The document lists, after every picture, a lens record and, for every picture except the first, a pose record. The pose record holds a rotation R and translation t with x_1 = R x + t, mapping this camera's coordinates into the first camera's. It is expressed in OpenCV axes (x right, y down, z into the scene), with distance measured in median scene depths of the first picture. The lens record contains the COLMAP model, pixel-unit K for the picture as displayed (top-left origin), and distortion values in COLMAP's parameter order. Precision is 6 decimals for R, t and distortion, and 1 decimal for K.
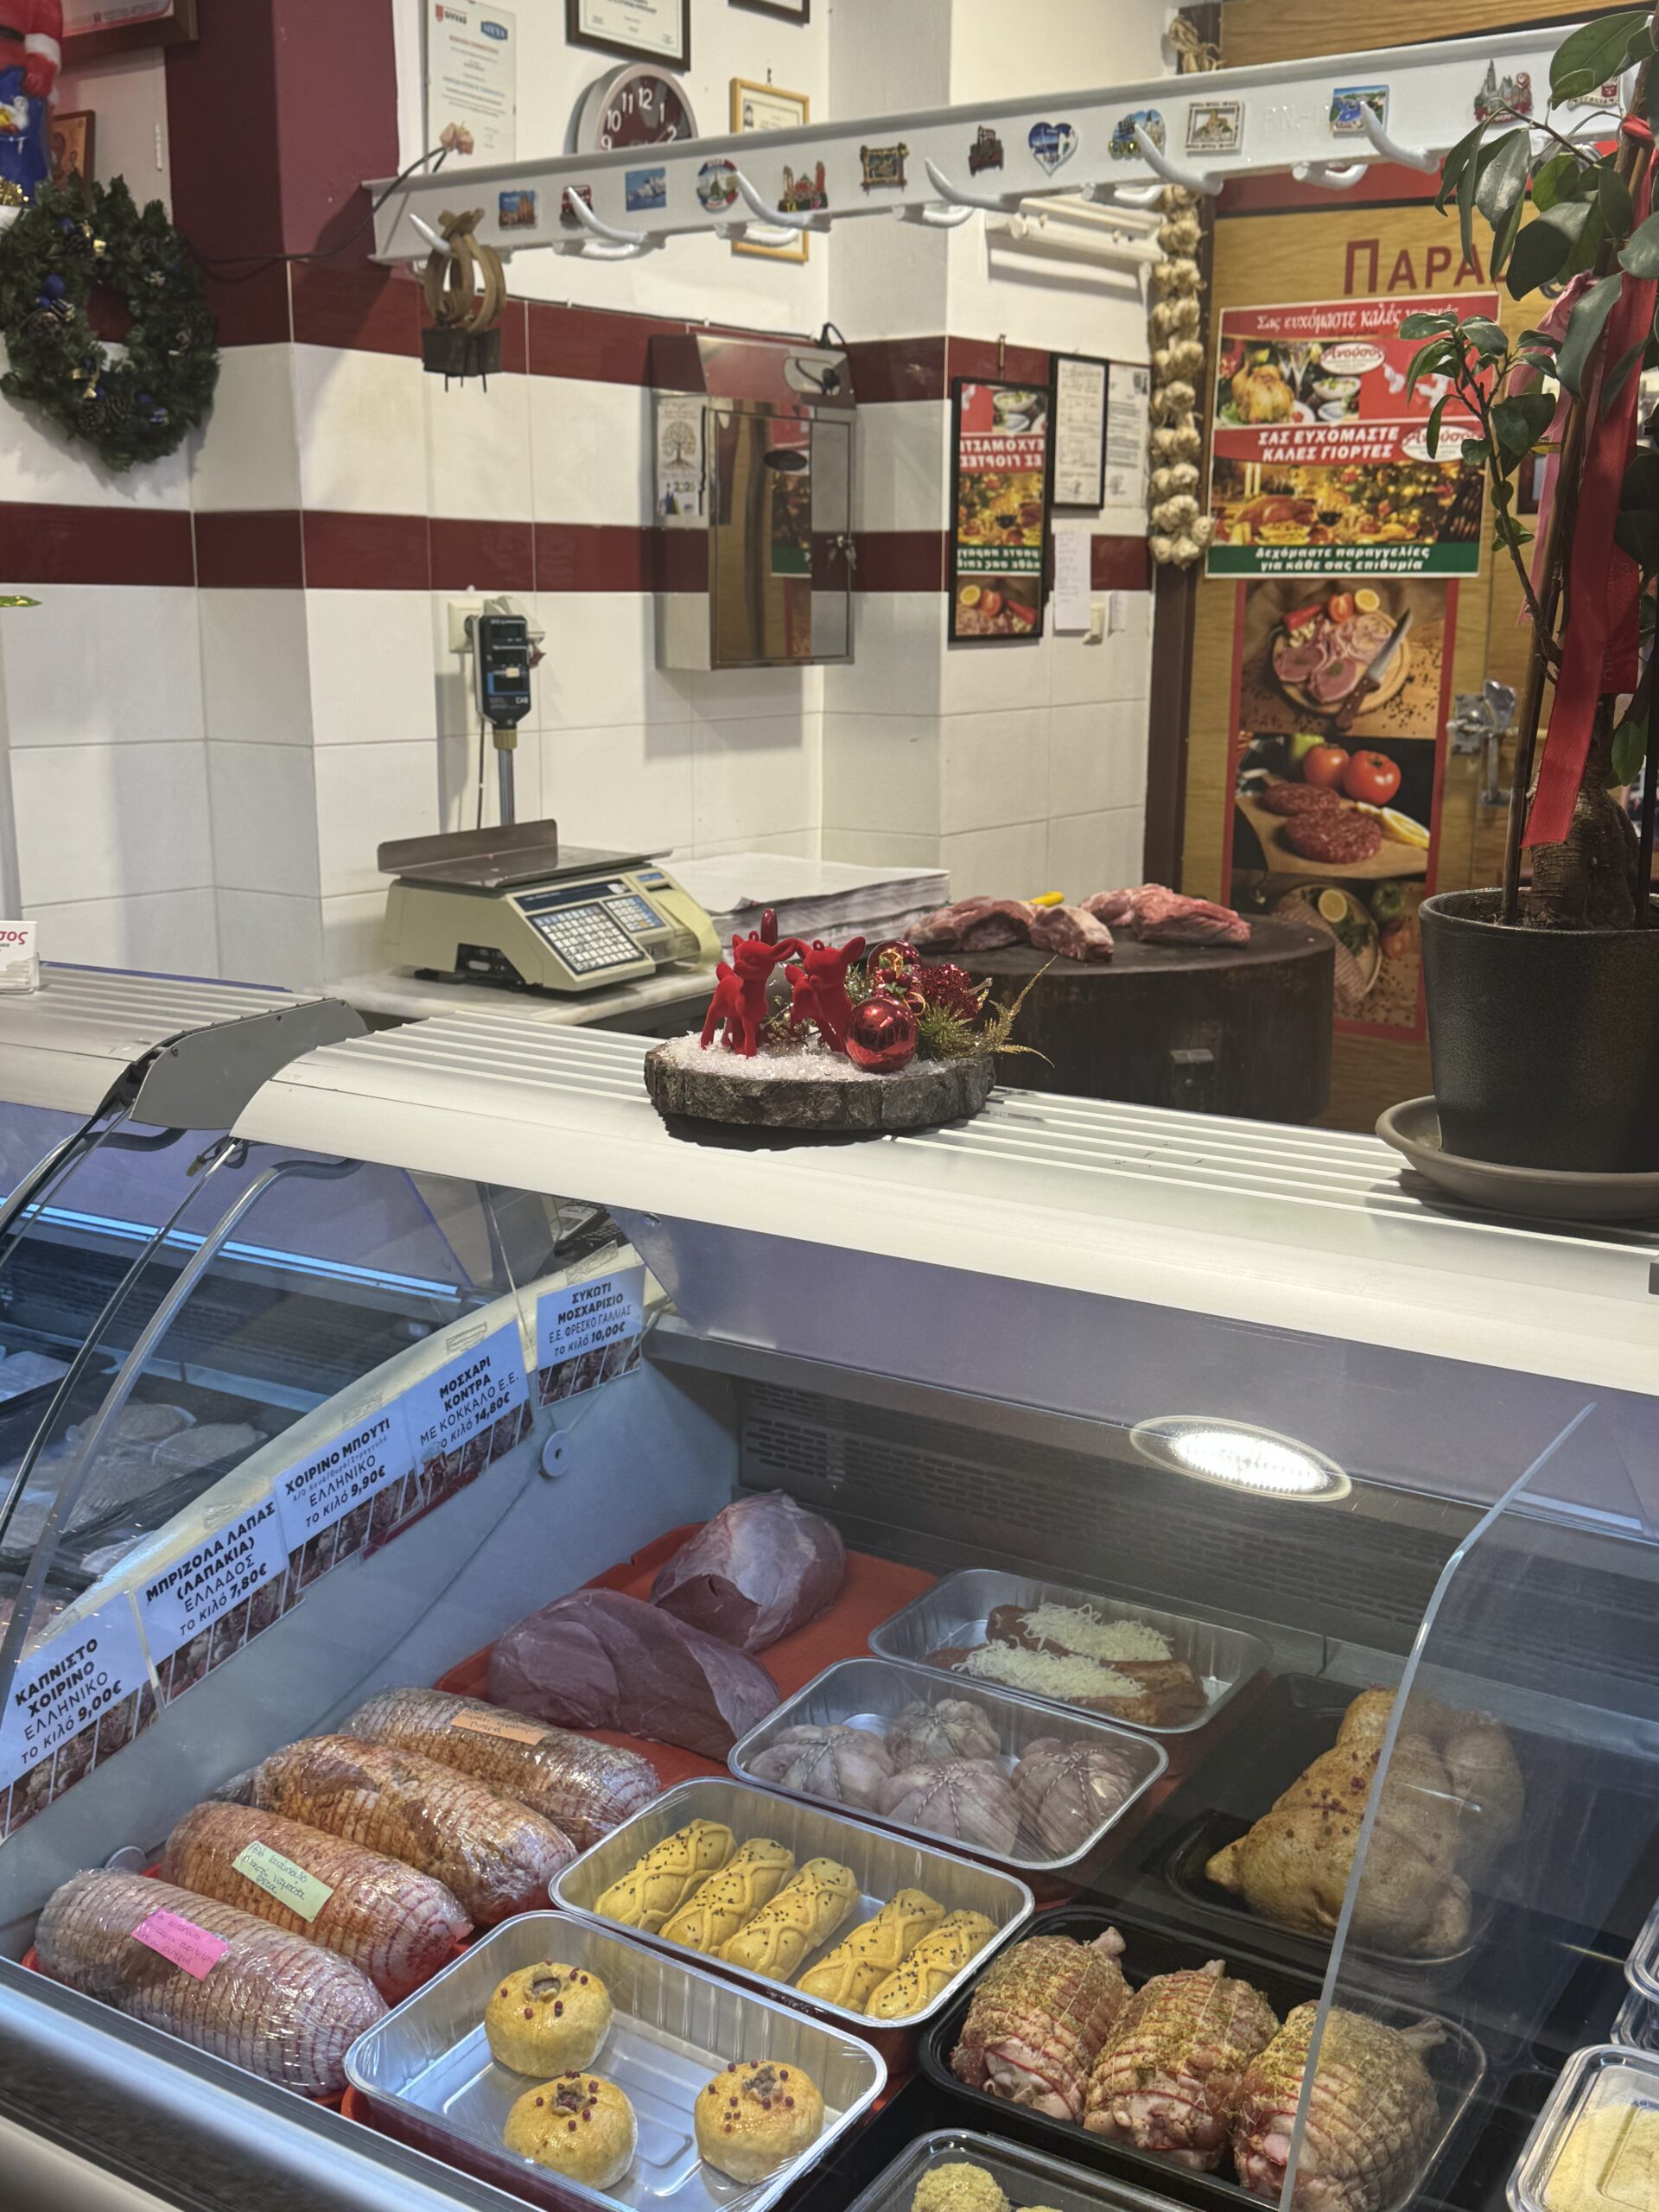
lens RADIAL K [[2314.5, 0, 825.6], [0, 2314.5, 1122.2], [0, 0, 1]] dist [0.214438, -0.518145]
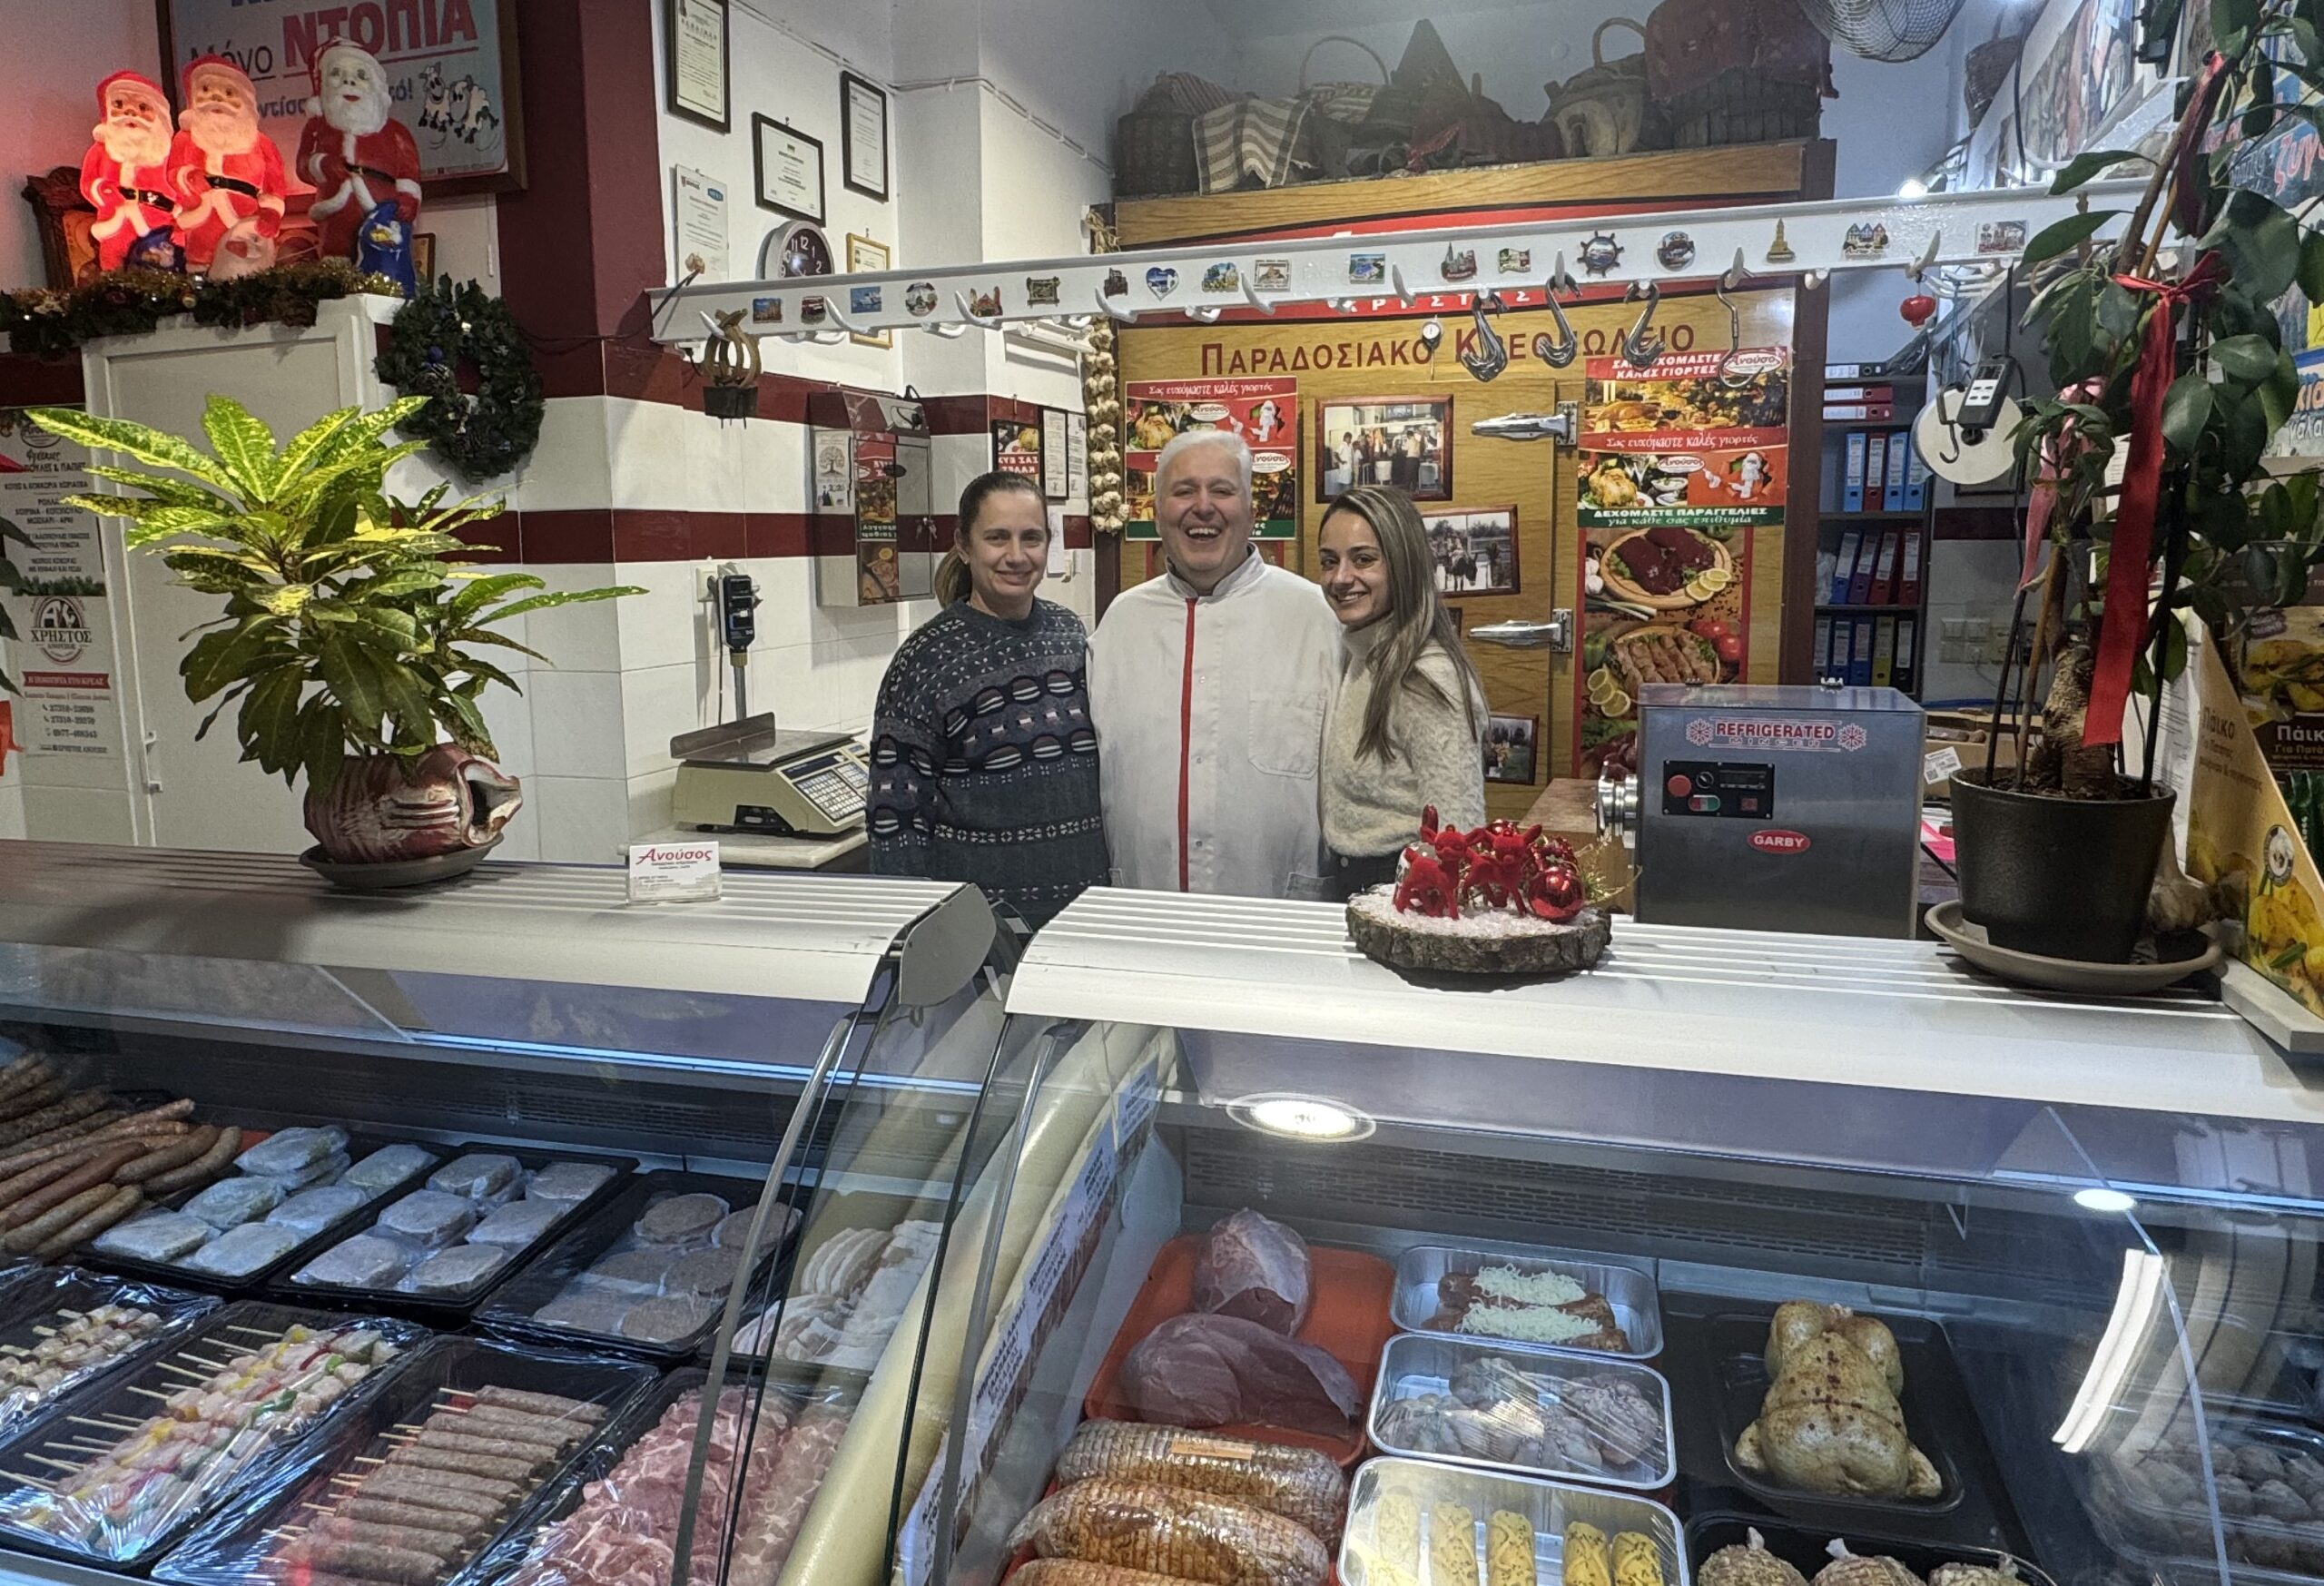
lens RADIAL K [[1440.9, 0, 1148.4], [0, 1440.9, 721.6], [0, 0, 1]] dist [-0.005487, -0.002314]
pose [[0.956086, -0.051282, 0.288564, -0.140717], [0.079304, 0.993111, -0.086264, -0.026928], [-0.282152, 0.105360, 0.953567, 0.080139]]
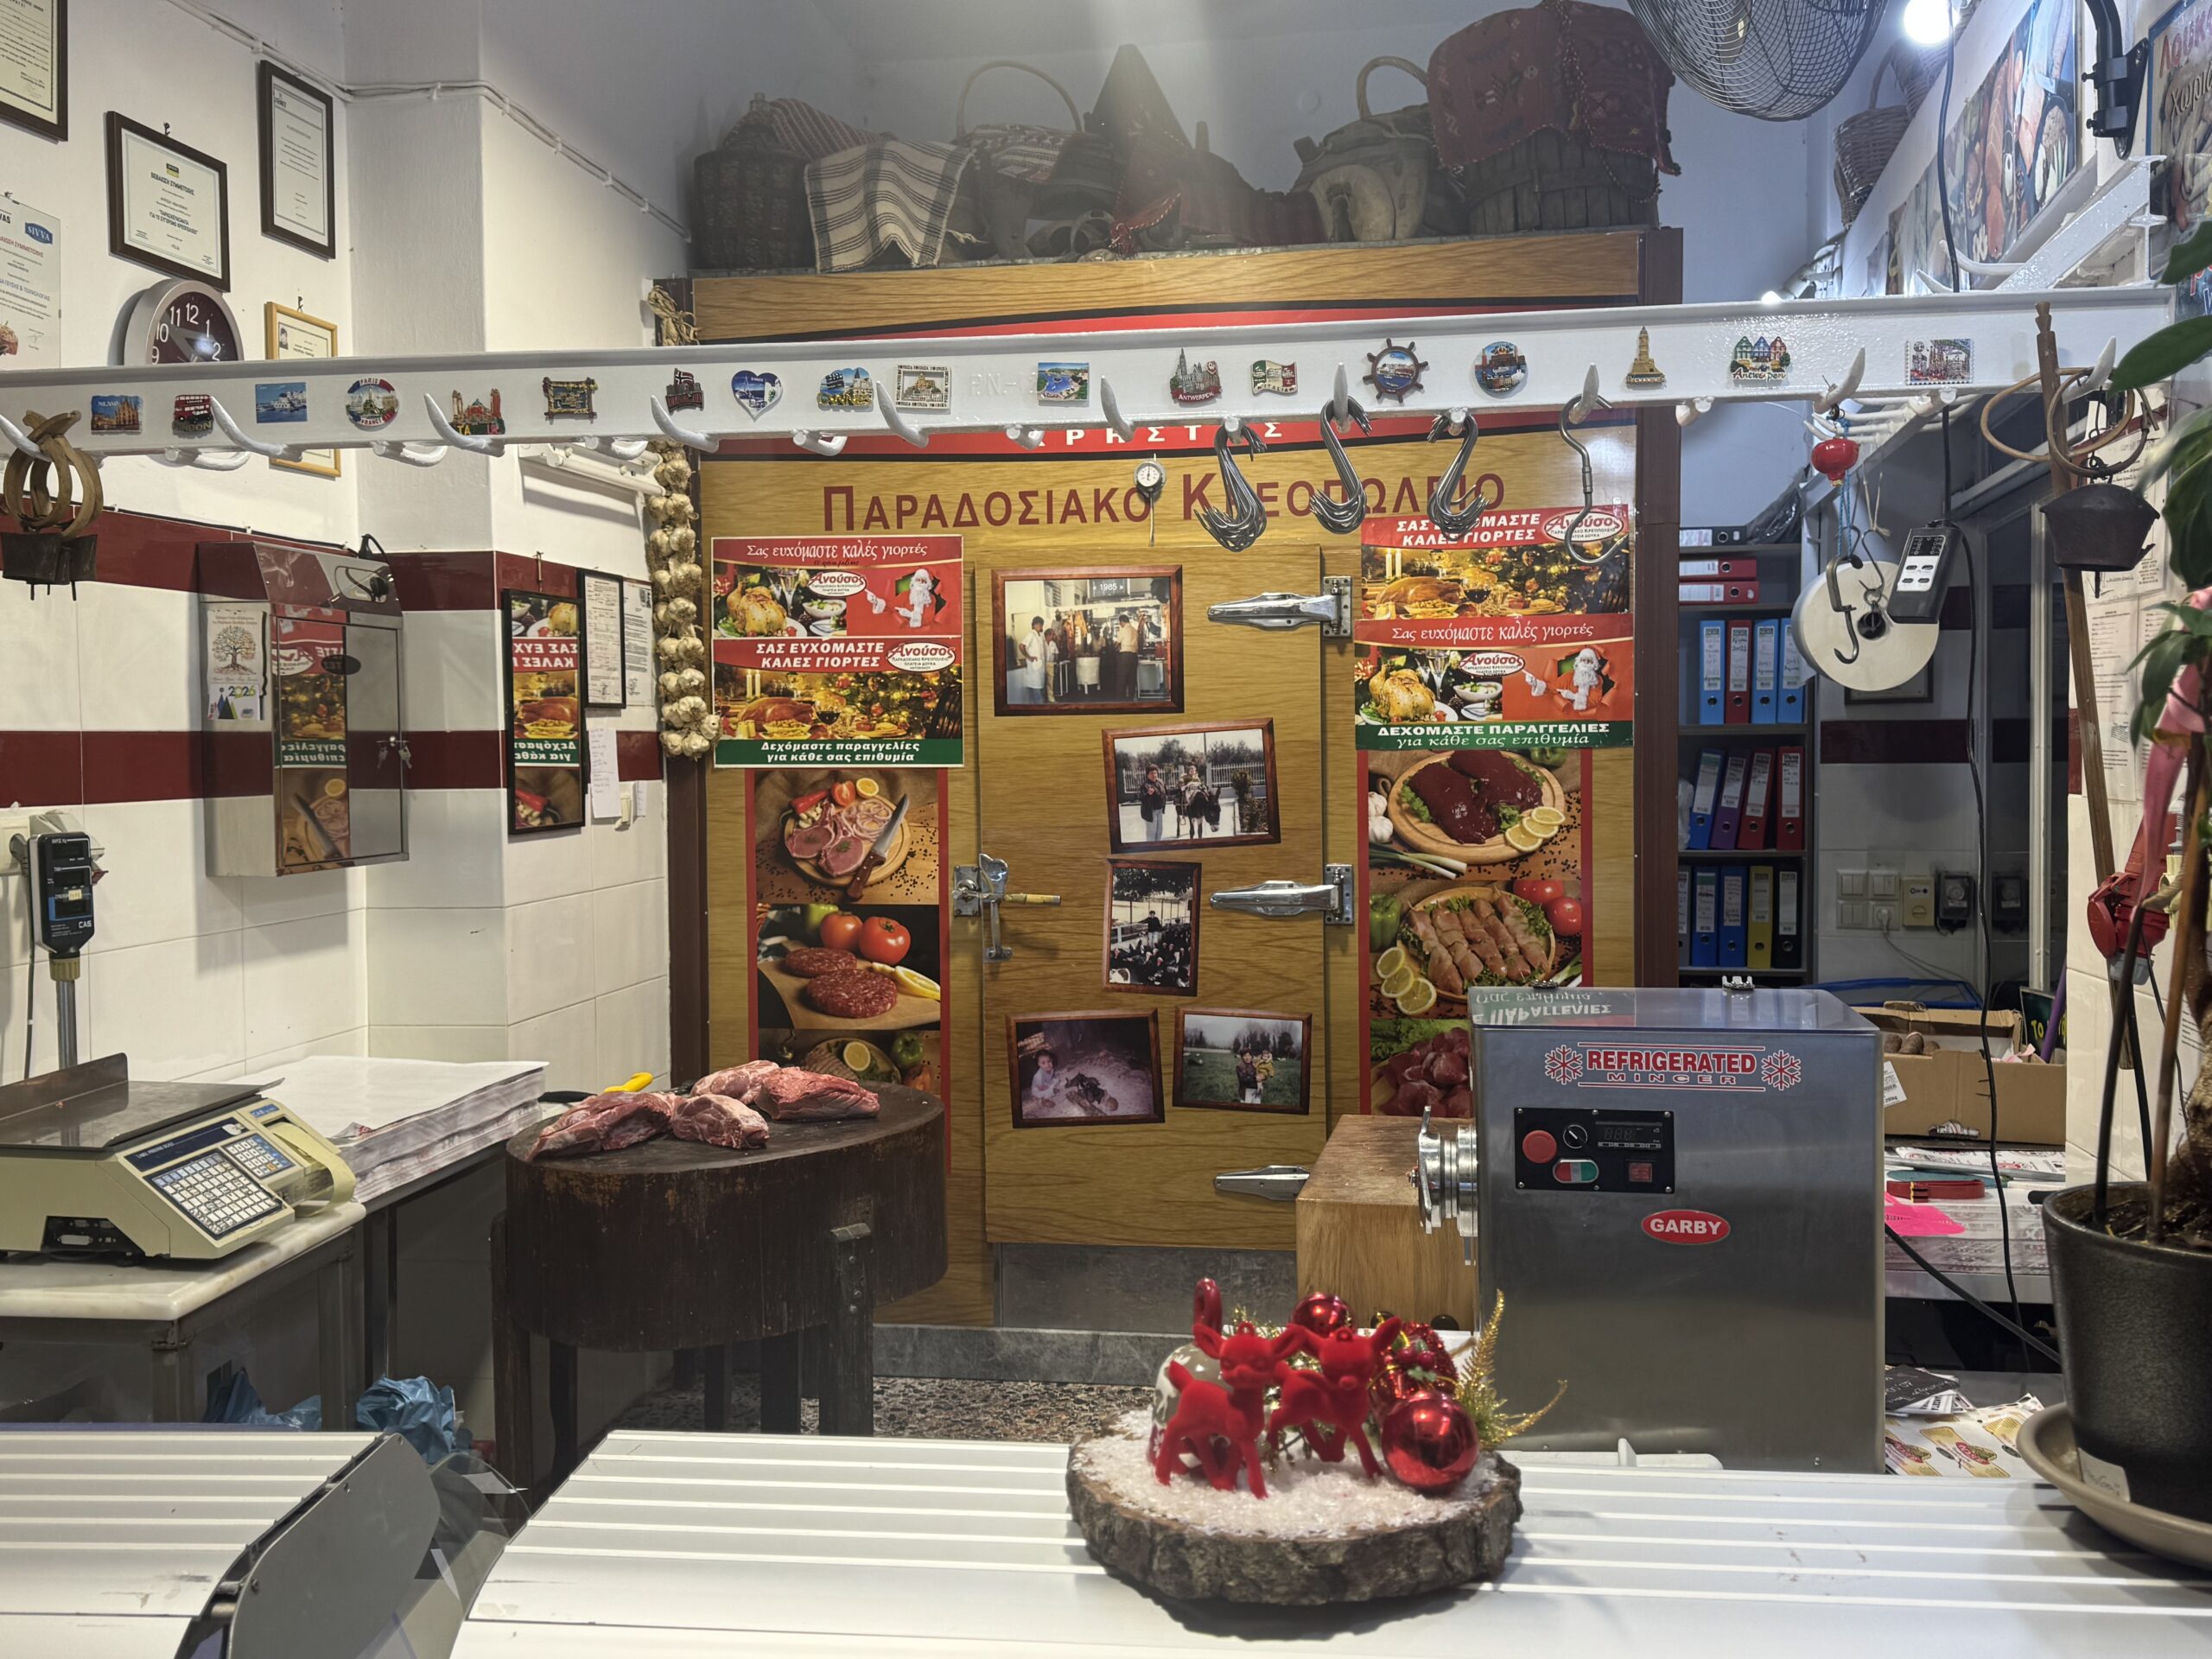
lens RADIAL K [[1983.4, 0, 1106.0], [0, 1983.4, 829.5], [0, 0, 1]] dist [0.175637, -0.366649]
pose [[0.891401, -0.033178, 0.451999, -0.118812], [0.115102, 0.981191, -0.154973, -0.046923], [-0.438355, 0.190169, 0.878453, 0.130638]]
